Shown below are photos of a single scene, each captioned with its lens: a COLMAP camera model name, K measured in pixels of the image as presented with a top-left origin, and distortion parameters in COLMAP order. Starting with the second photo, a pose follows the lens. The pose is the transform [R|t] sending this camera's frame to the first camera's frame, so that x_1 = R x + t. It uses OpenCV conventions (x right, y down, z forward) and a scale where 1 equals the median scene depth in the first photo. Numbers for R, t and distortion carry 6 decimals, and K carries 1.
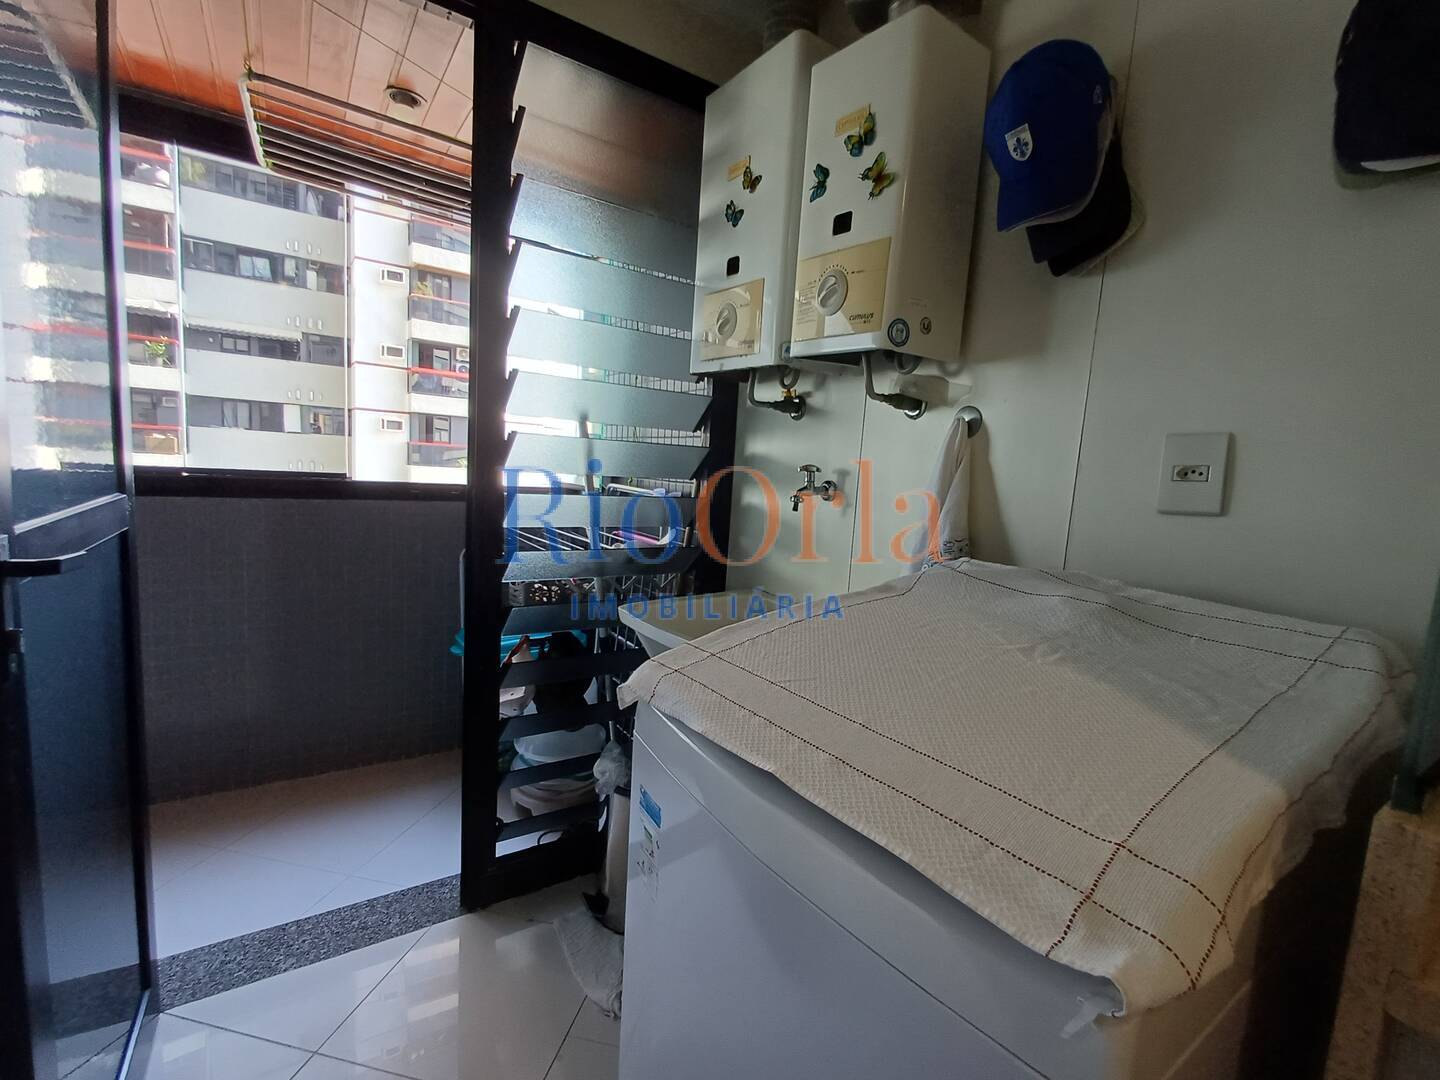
lens RADIAL K [[666.2, 0, 715.3], [0, 666.2, 538.7], [0, 0, 1]] dist [0.001606, -0.001460]
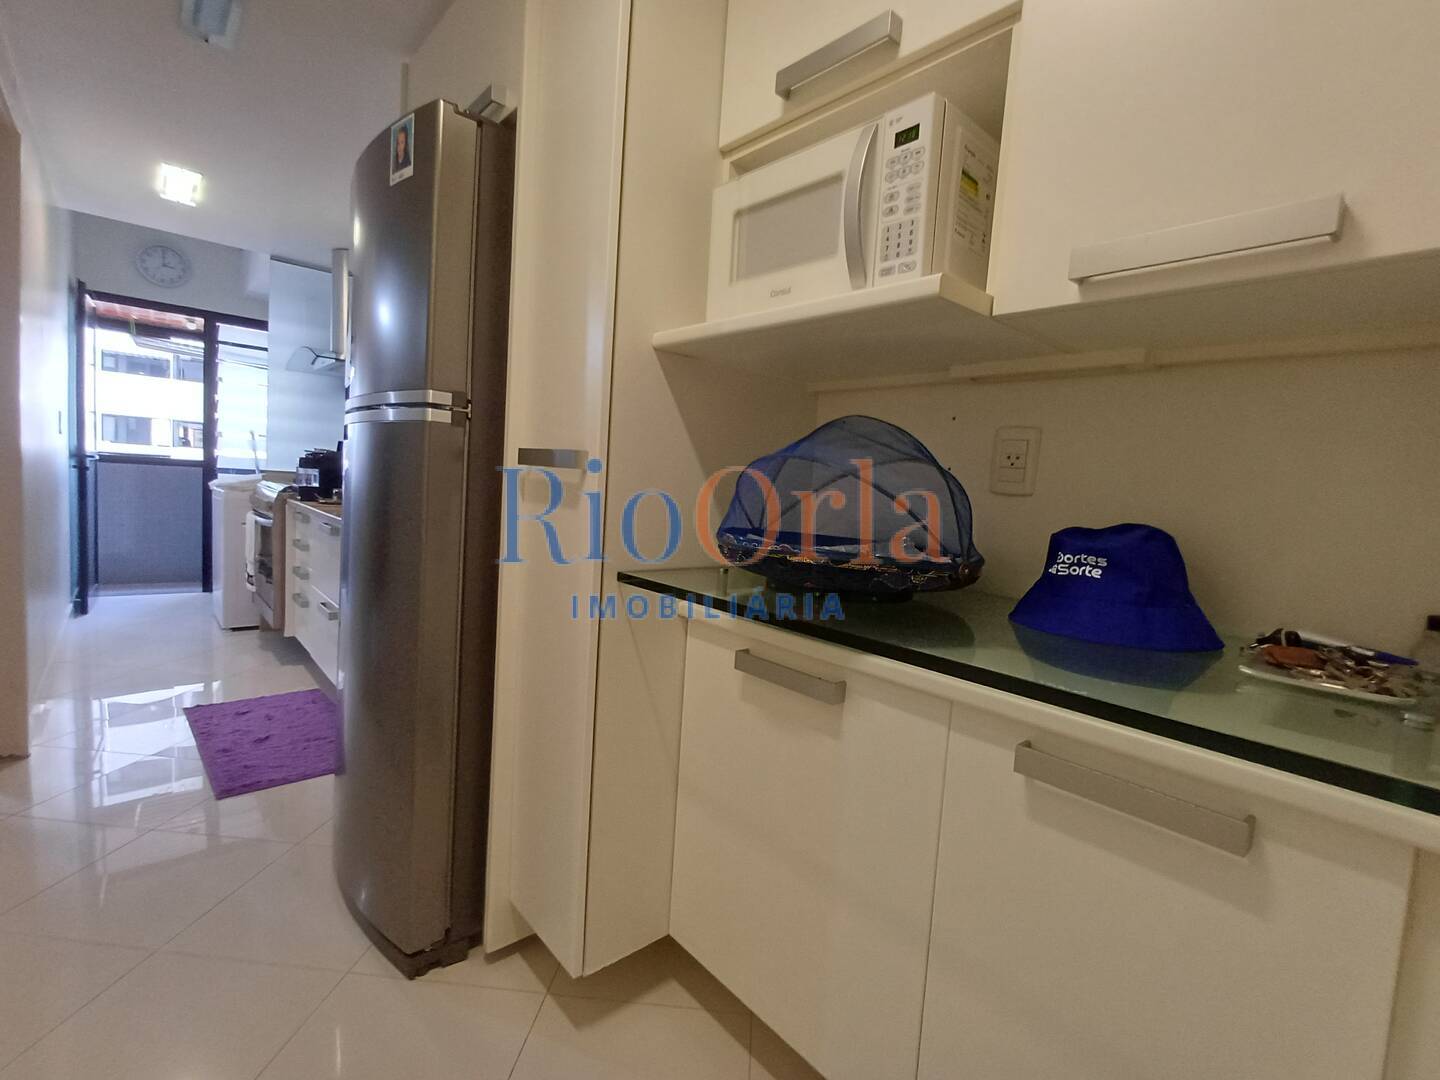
lens RADIAL K [[666.2, 0, 723.7], [0, 666.2, 539.3], [0, 0, 1]] dist [0.001606, -0.001460]
pose [[0.992270, -0.002267, 0.124079, 0.124975], [0.006489, 0.999413, -0.033638, 0.031877], [-0.123929, 0.034183, 0.991702, -0.158914]]
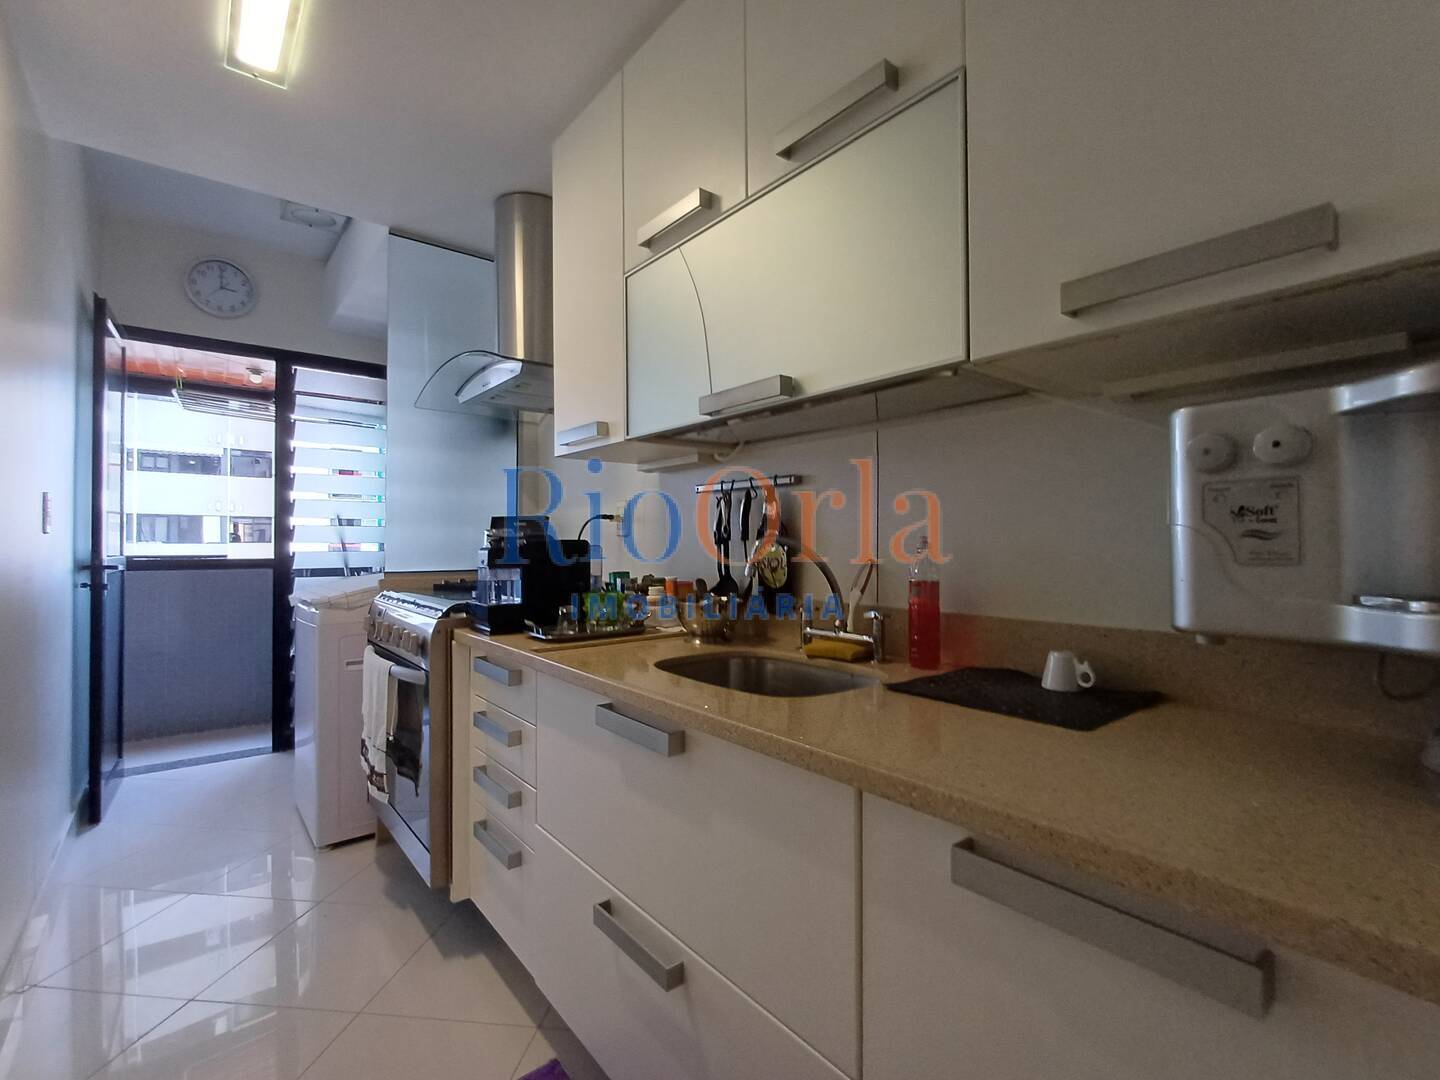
lens RADIAL K [[666.2, 0, 723.9], [0, 666.2, 537.5], [0, 0, 1]] dist [0.001606, -0.001460]
pose [[0.994953, -0.057624, 0.082151, 0.077033], [0.067862, 0.989471, -0.127837, 0.019947], [-0.073919, 0.132766, 0.988387, -0.086826]]
